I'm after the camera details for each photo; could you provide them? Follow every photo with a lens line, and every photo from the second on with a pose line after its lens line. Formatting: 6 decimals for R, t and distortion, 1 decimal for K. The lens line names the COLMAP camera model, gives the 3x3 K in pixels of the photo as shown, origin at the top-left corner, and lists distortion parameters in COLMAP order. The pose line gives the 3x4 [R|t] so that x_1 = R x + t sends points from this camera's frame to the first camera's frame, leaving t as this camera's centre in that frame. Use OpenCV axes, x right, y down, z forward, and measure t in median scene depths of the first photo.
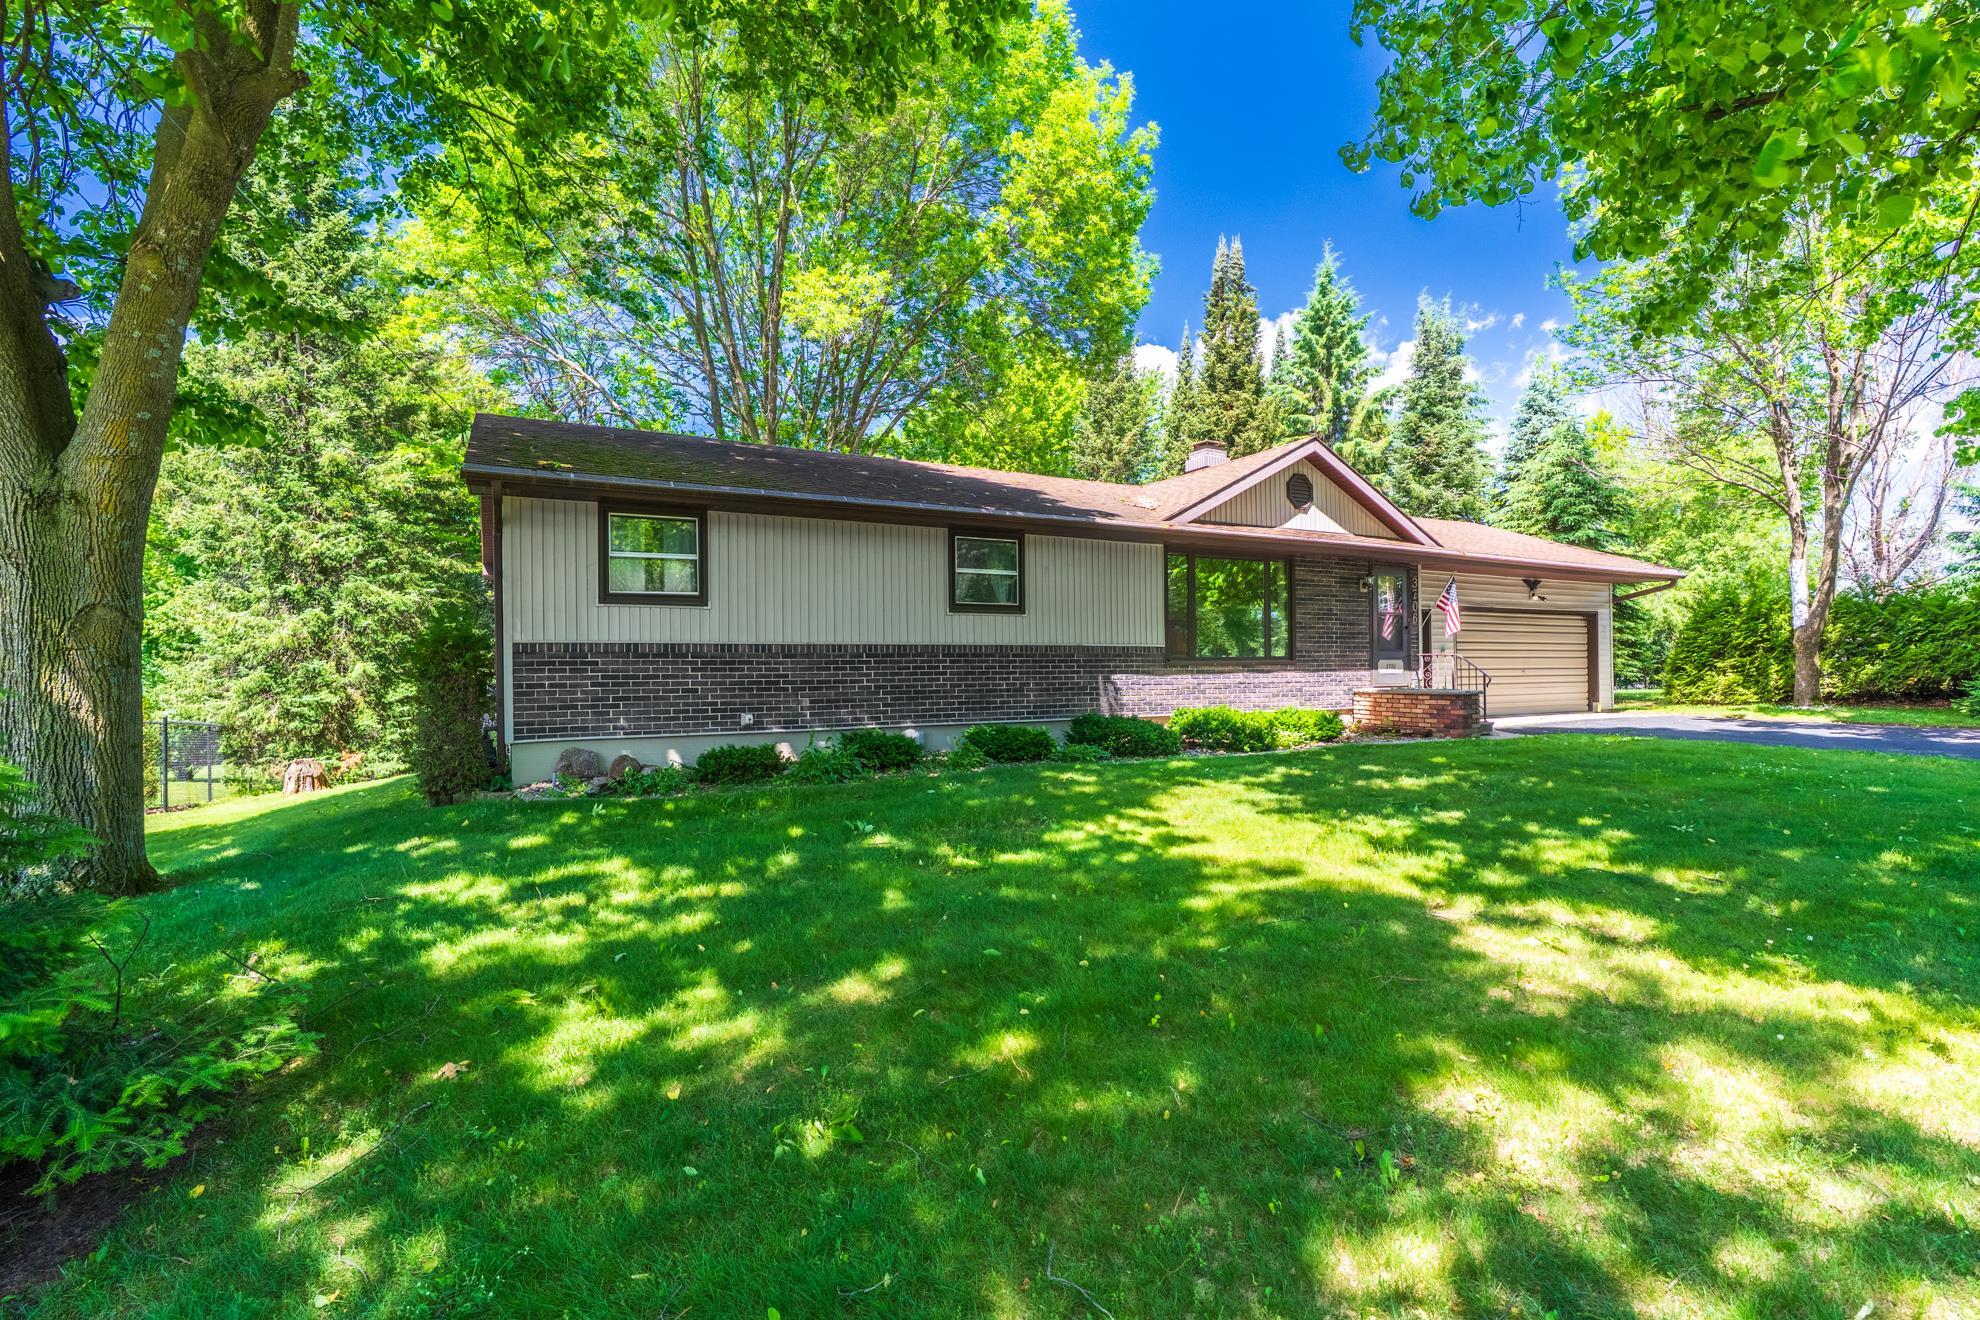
lens RADIAL K [[889.3, 0, 984.7], [0, 889.3, 663.9], [0, 0, 1]] dist [-0.002918, -0.000211]
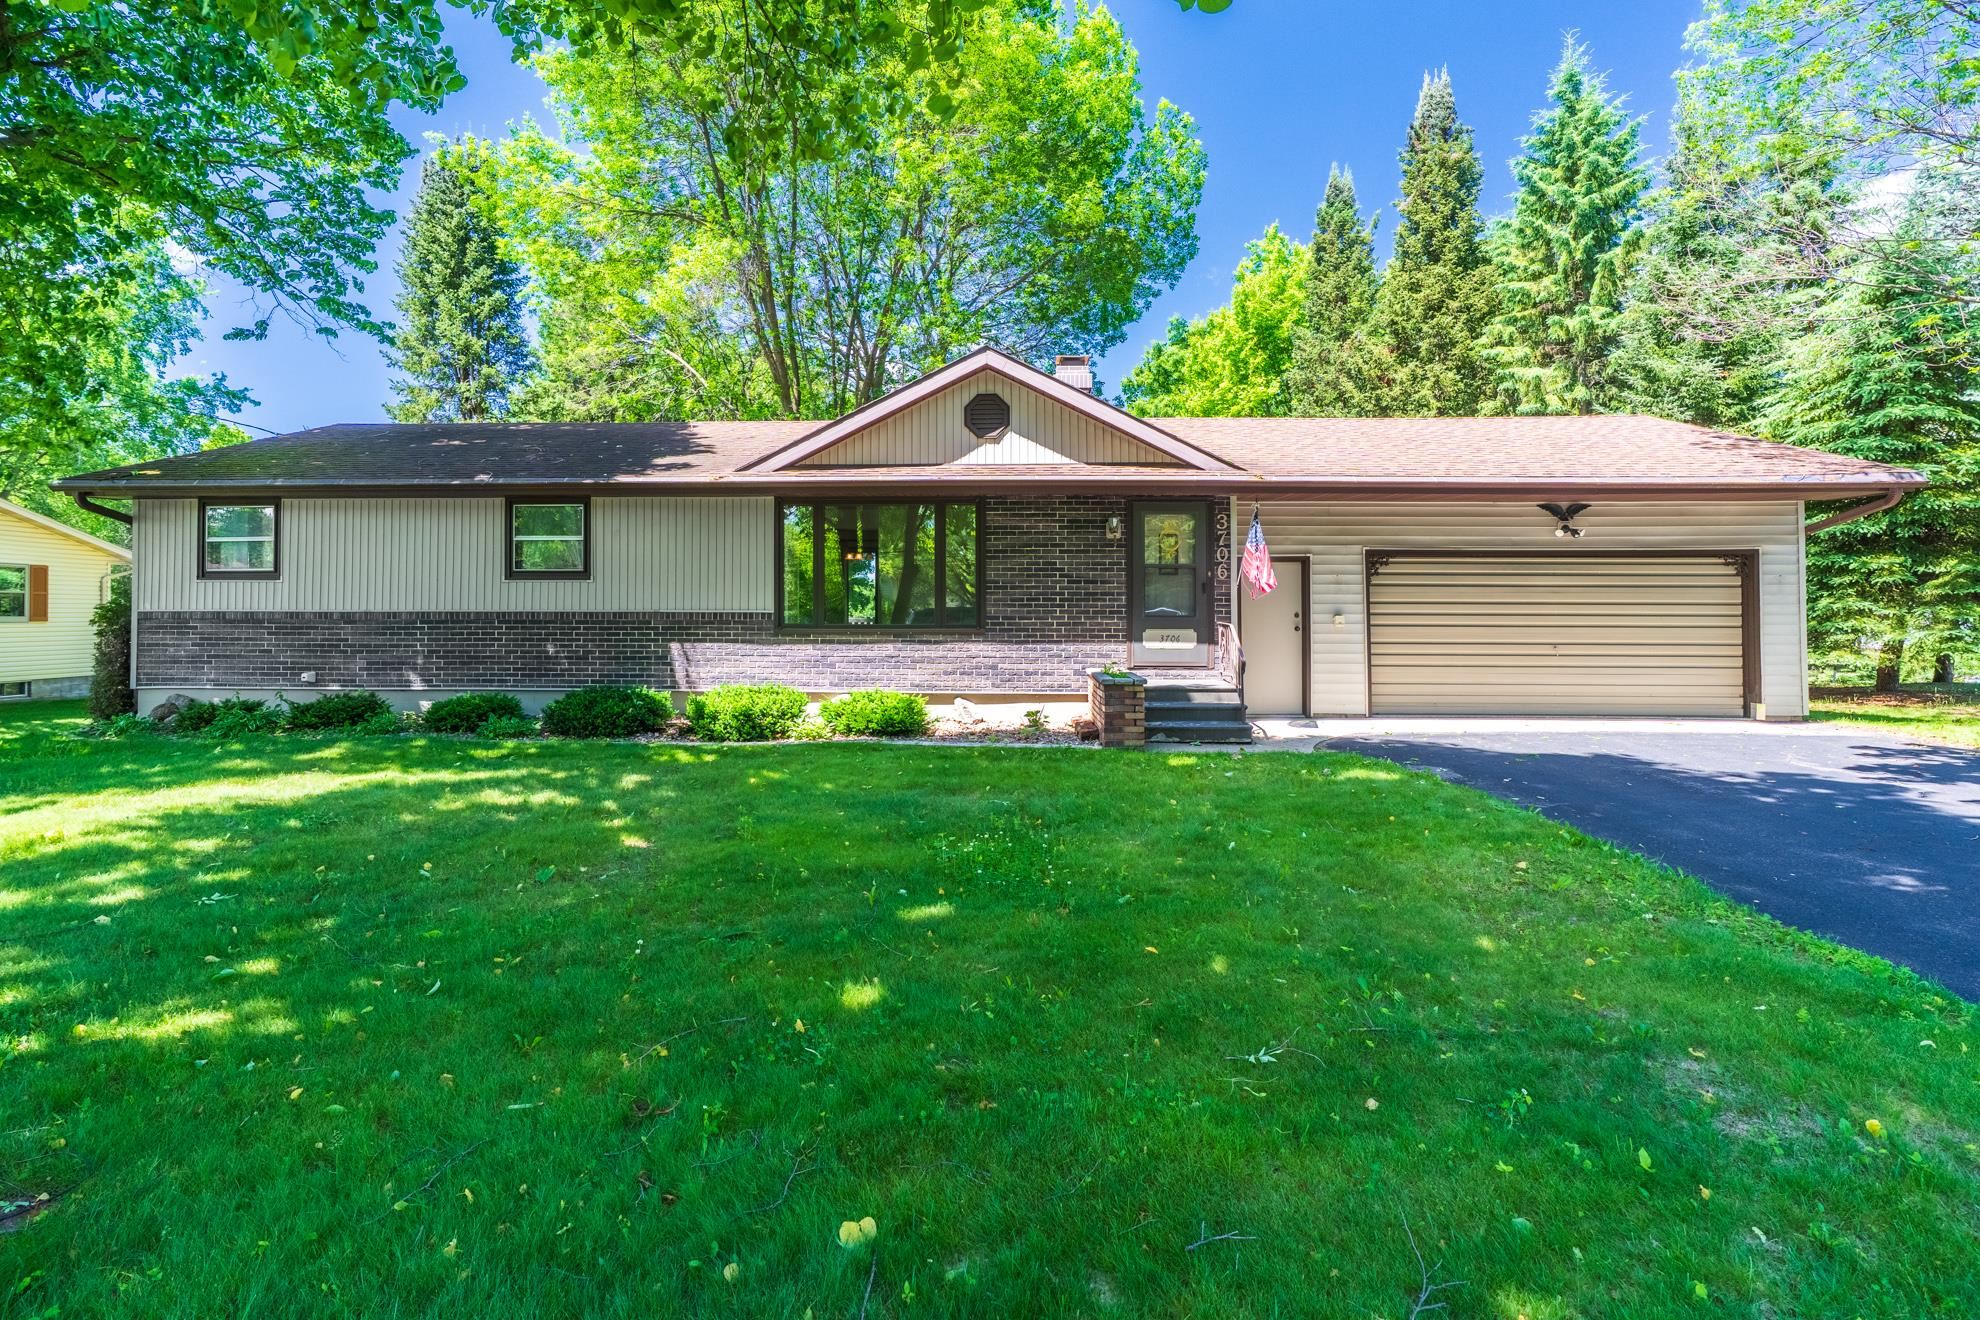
lens RADIAL K [[889.3, 0, 1005.1], [0, 889.3, 596.6], [0, 0, 1]] dist [-0.002918, -0.000211]
pose [[0.857394, 0.001135, -0.514660, 0.918493], [-0.005933, 0.999953, -0.007679, -0.032207], [0.514627, 0.009638, 0.857360, 0.390041]]
